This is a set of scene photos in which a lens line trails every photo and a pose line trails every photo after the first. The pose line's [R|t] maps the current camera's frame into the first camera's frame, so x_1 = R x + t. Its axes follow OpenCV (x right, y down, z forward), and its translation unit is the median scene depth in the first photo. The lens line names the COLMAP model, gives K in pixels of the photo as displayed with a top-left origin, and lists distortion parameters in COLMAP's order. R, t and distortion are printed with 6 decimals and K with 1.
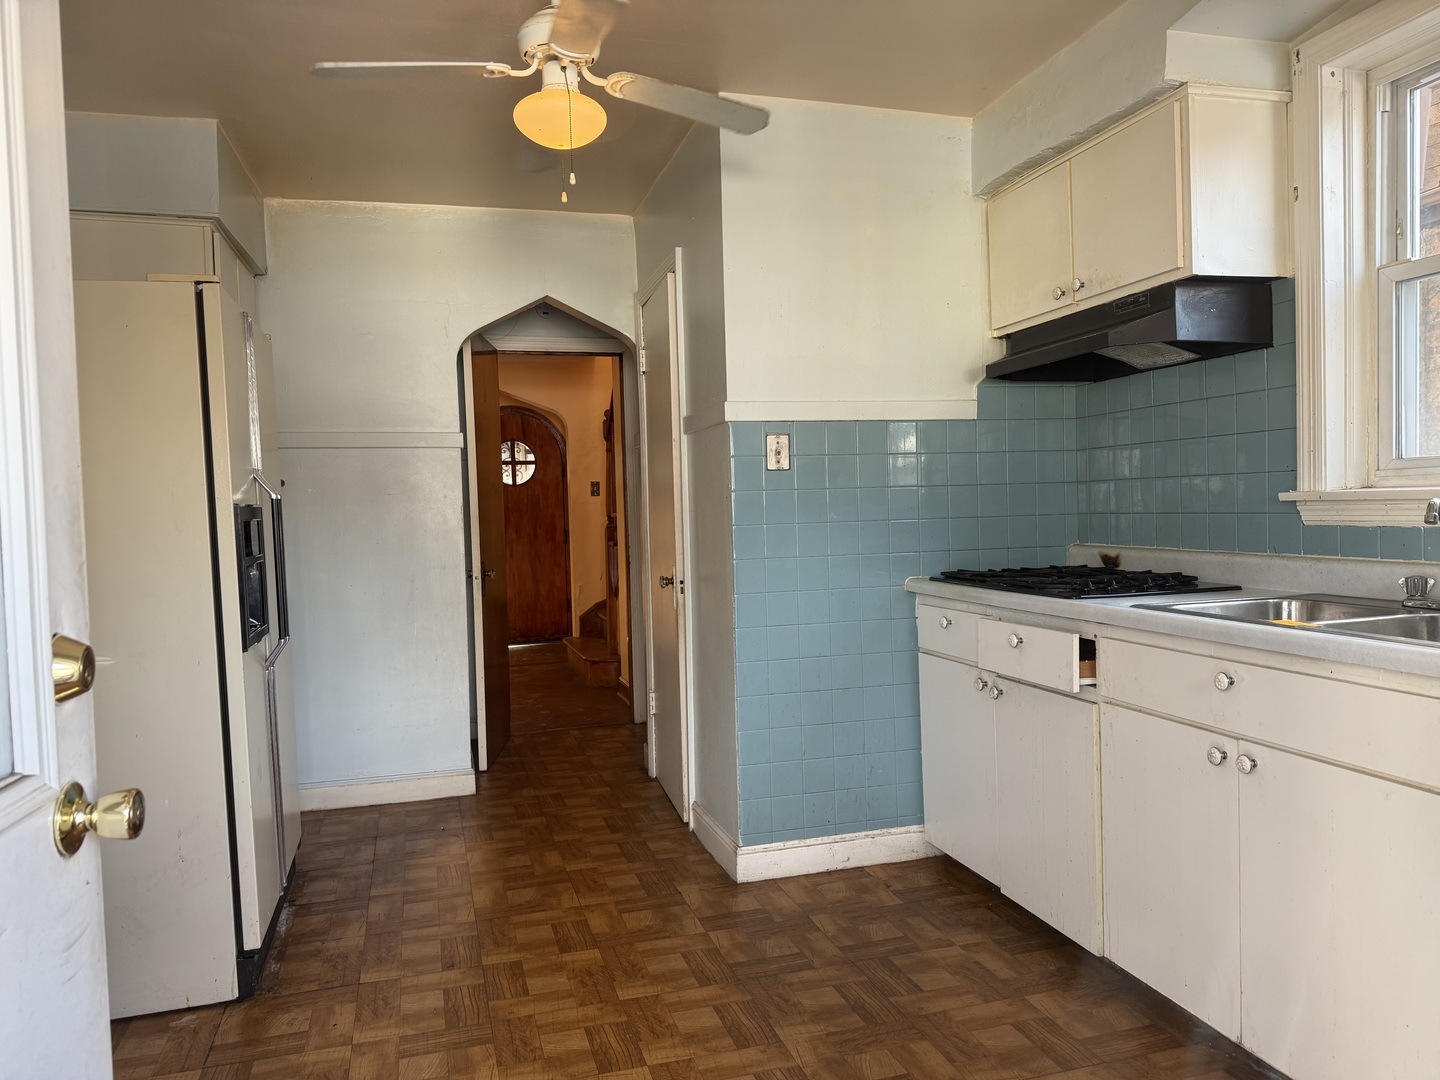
lens RADIAL K [[1020.5, 0, 723.3], [0, 1020.5, 545.6], [0, 0, 1]] dist [0.028015, -0.034628]
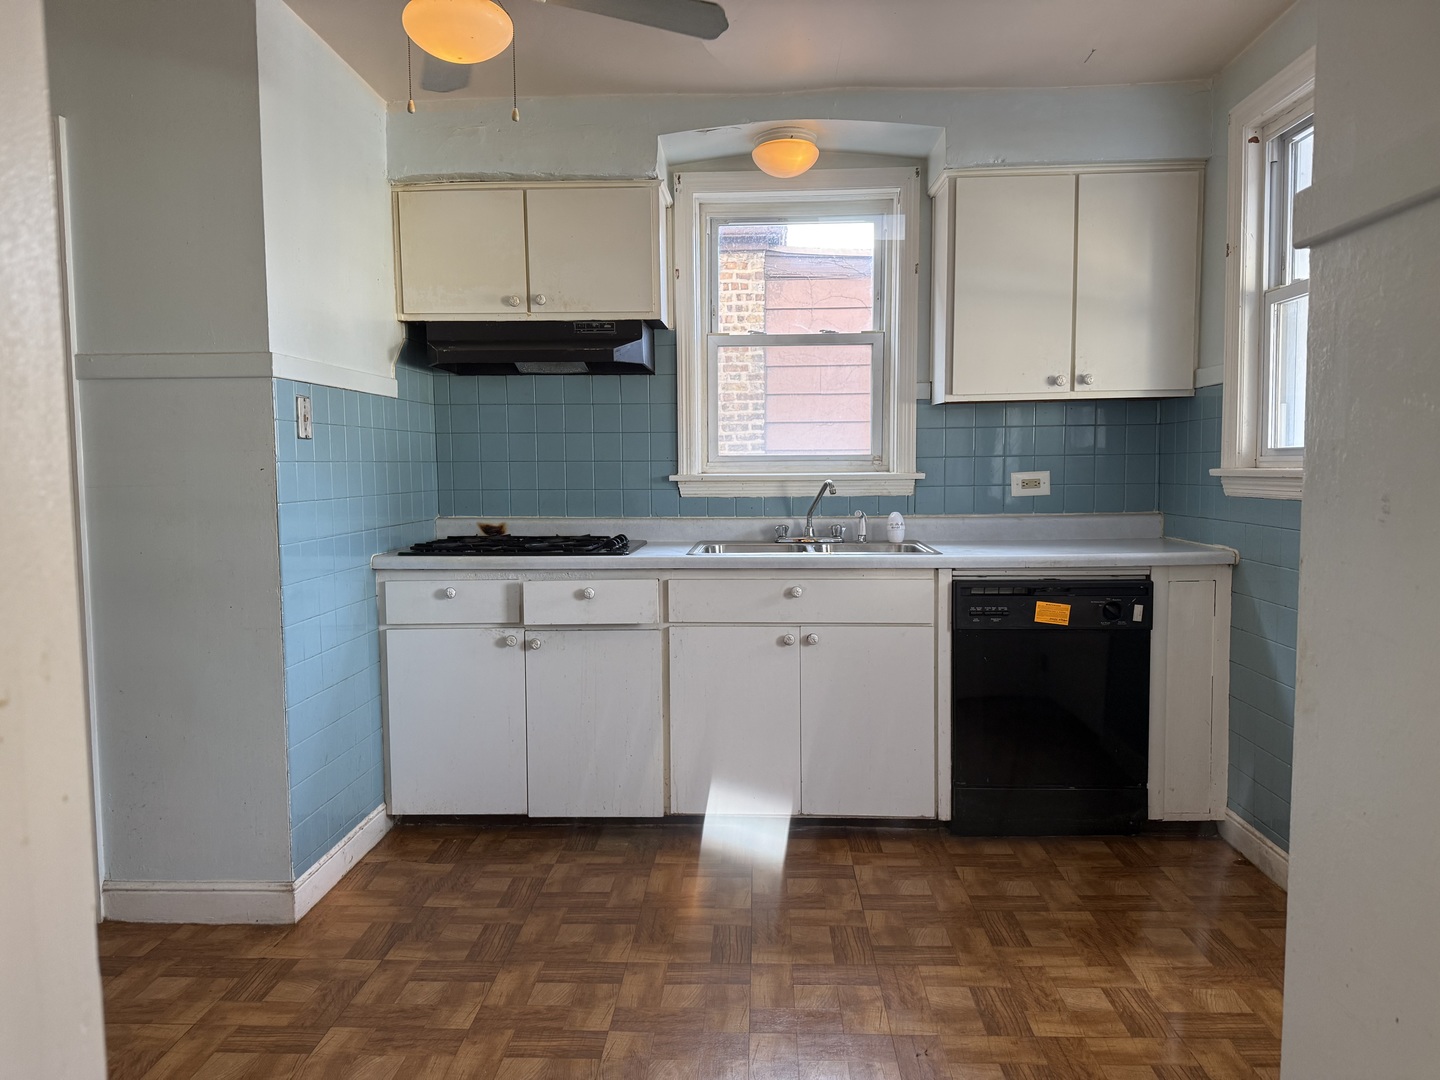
lens RADIAL K [[1020.5, 0, 726.9], [0, 1020.5, 540.2], [0, 0, 1]] dist [0.028015, -0.034628]
pose [[0.309399, -0.045218, 0.949857, -0.770431], [0.033517, 0.998767, 0.036628, -0.008665], [-0.950342, 0.020504, 0.310533, 0.443283]]
